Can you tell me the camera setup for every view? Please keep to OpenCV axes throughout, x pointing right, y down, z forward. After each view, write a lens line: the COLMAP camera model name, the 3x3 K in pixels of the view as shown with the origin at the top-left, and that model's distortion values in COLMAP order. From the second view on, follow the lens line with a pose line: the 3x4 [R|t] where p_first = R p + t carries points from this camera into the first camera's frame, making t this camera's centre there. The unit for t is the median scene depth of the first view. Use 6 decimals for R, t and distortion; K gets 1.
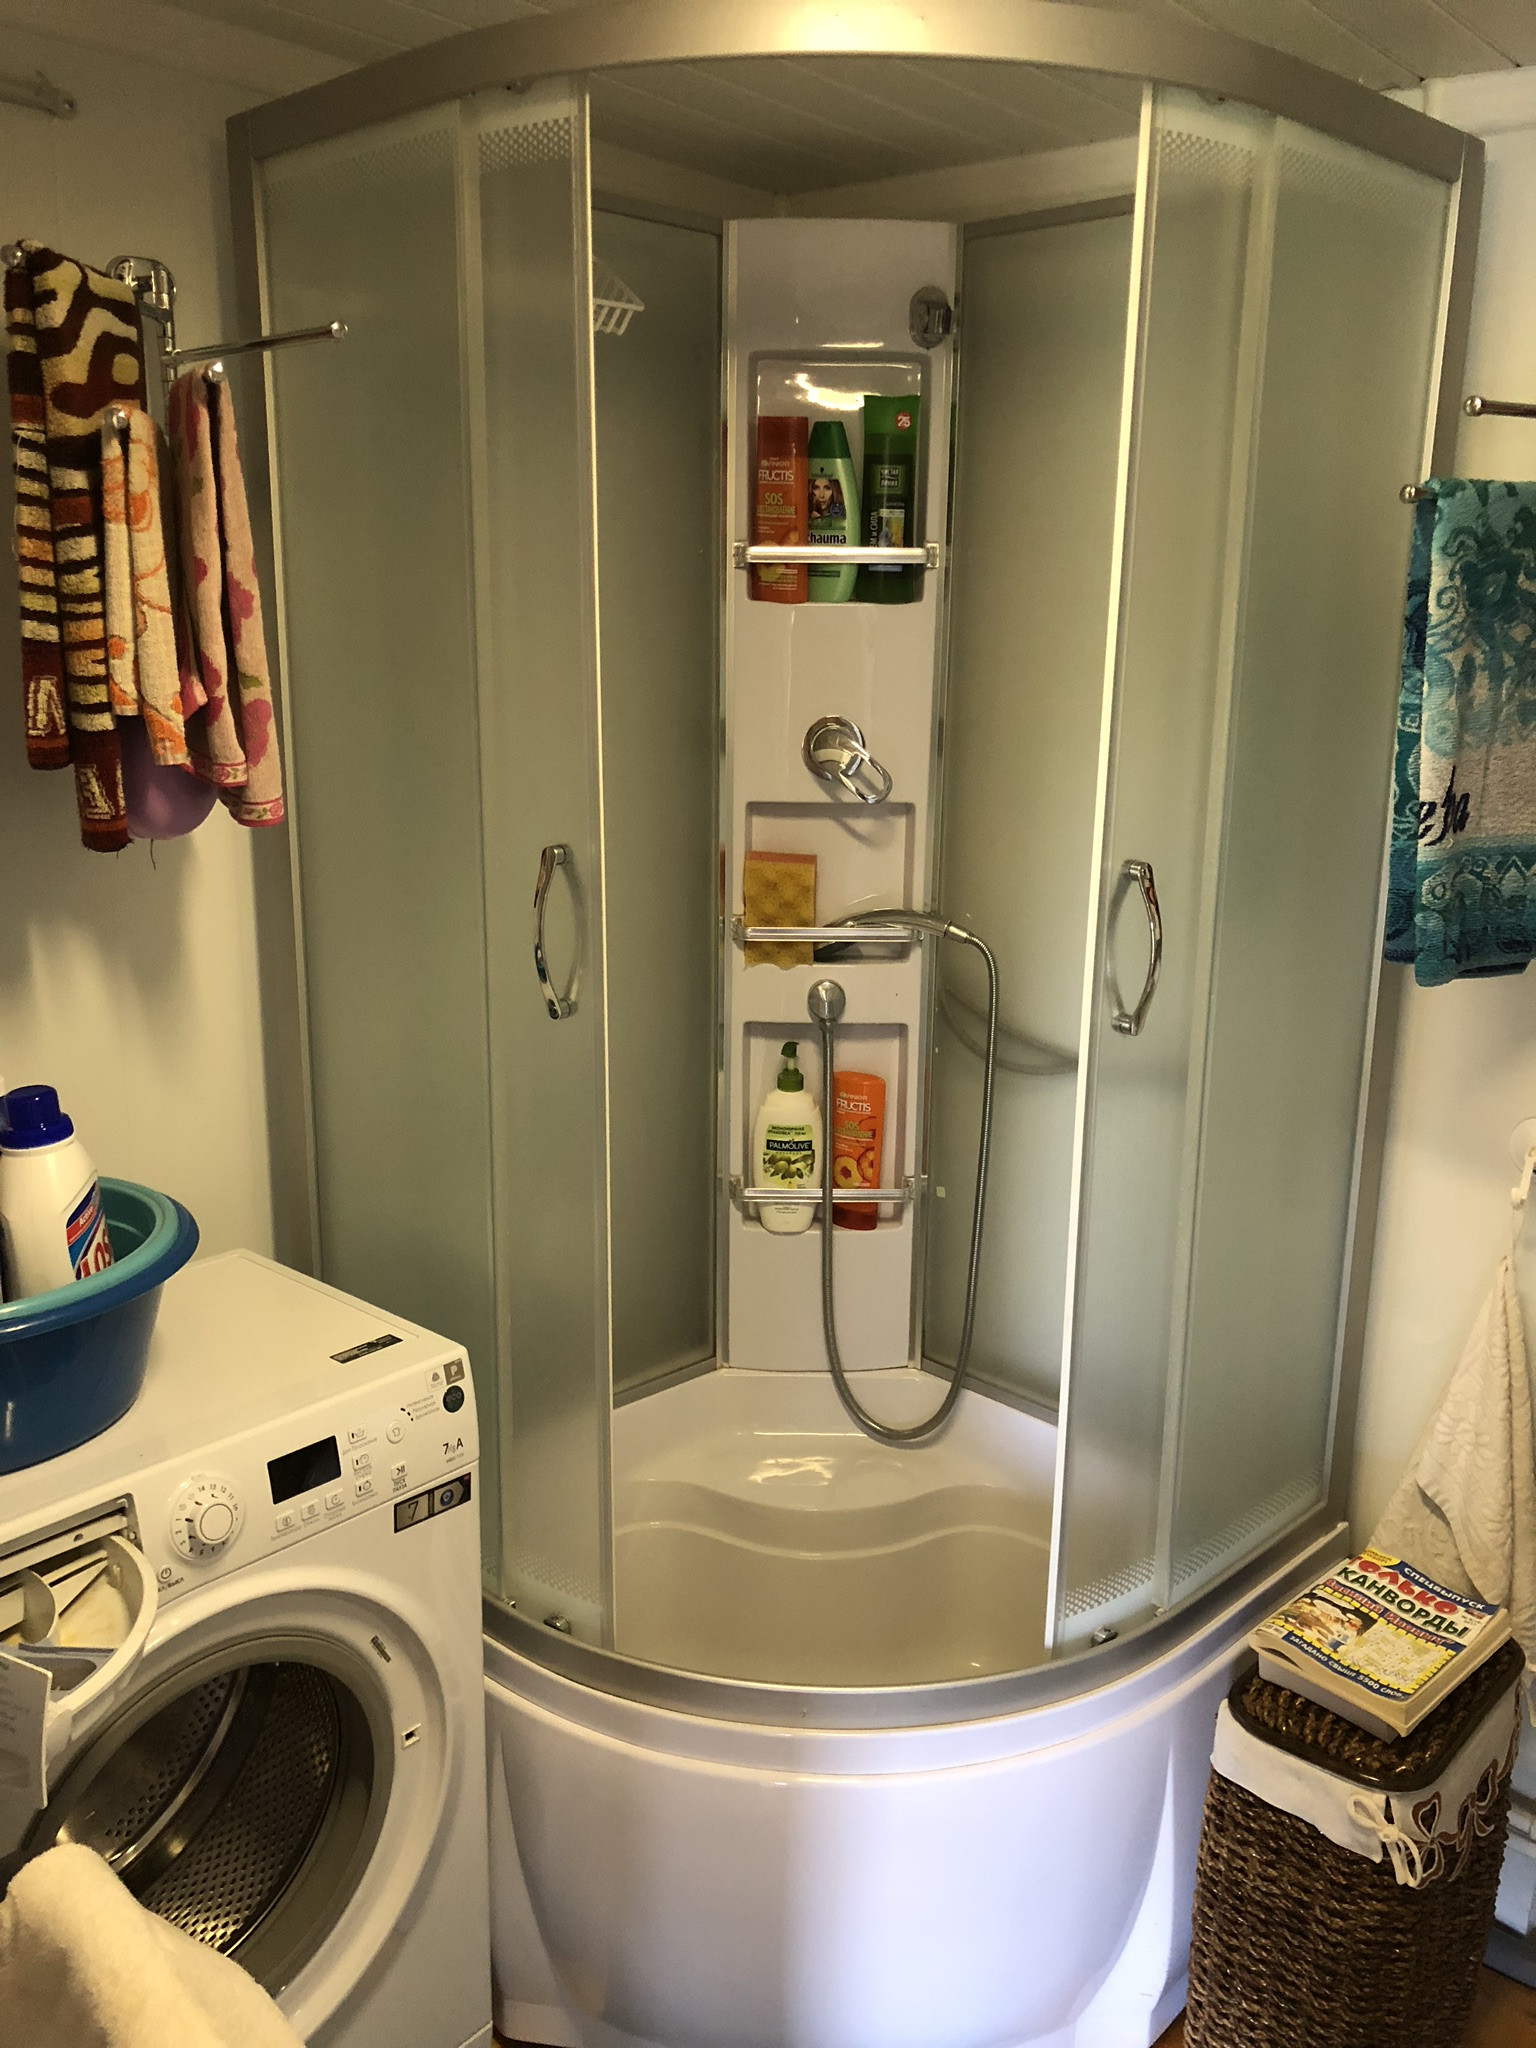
lens RADIAL K [[1679.9, 0, 768.0], [0, 1679.9, 1024.0], [0, 0, 1]] dist [0.013678, 0.002472]
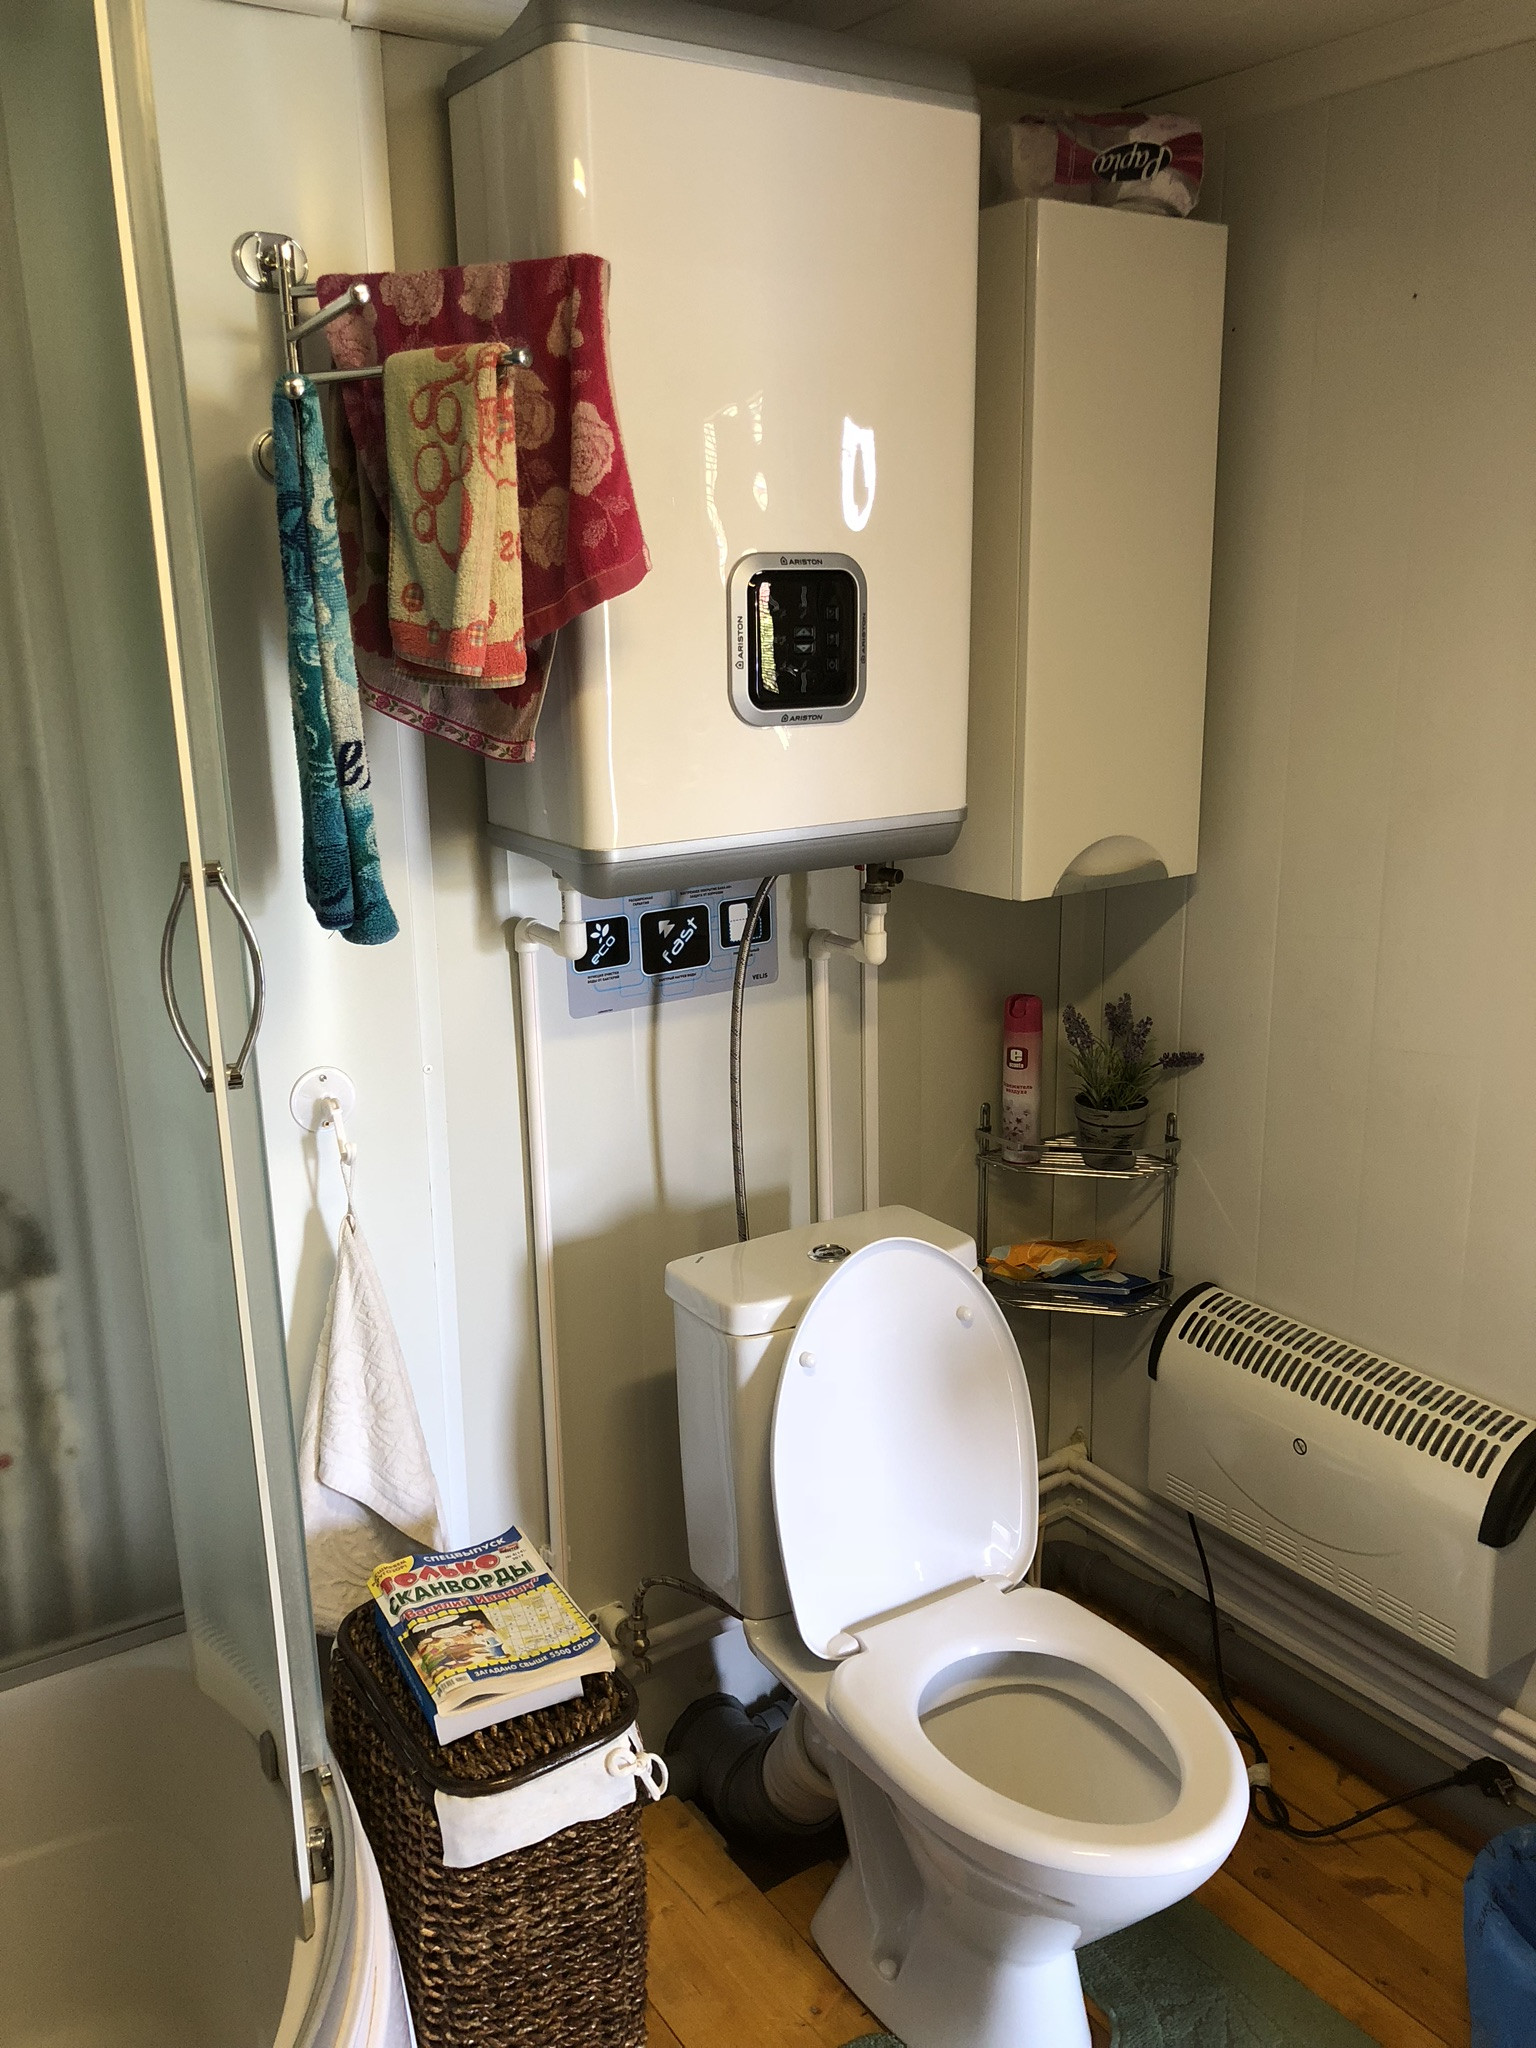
lens RADIAL K [[1679.9, 0, 768.0], [0, 1679.9, 1024.0], [0, 0, 1]] dist [0.013678, 0.002472]
pose [[0.260901, -0.268819, 0.927183, -0.404541], [0.257667, 0.944994, 0.201478, -0.110013], [-0.930343, 0.186338, 0.315815, 0.523902]]
